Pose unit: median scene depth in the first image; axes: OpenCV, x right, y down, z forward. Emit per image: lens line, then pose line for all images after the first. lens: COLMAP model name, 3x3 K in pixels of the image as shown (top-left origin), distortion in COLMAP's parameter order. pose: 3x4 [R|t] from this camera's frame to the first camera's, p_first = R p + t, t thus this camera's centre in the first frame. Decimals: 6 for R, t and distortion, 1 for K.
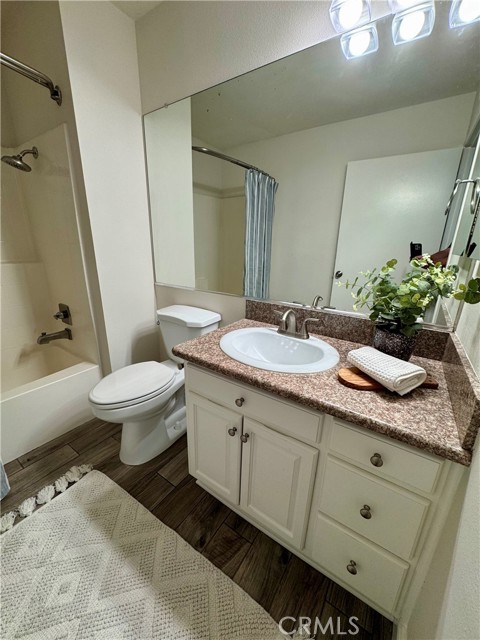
lens RADIAL K [[255.8, 0, 240.1], [0, 255.8, 318.8], [0, 0, 1]] dist [-0.003188, 0.003209]
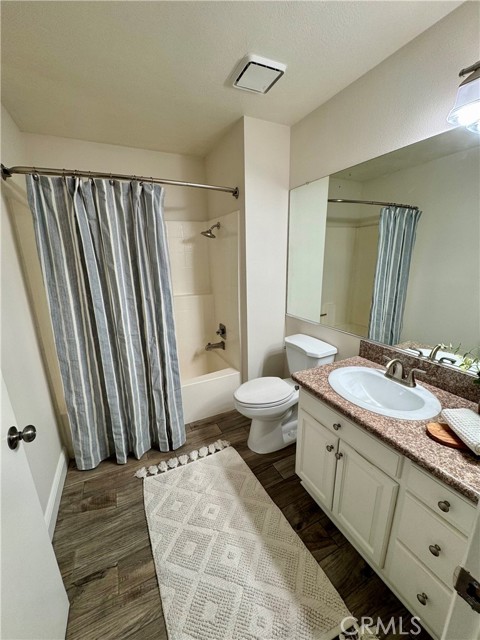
lens RADIAL K [[255.8, 0, 240.1], [0, 255.8, 318.8], [0, 0, 1]] dist [-0.003188, 0.003209]
pose [[0.875068, 0.083465, -0.476750, 0.097364], [-0.104564, 0.994358, -0.017843, -0.100734], [0.472571, 0.065465, 0.878858, -0.285011]]
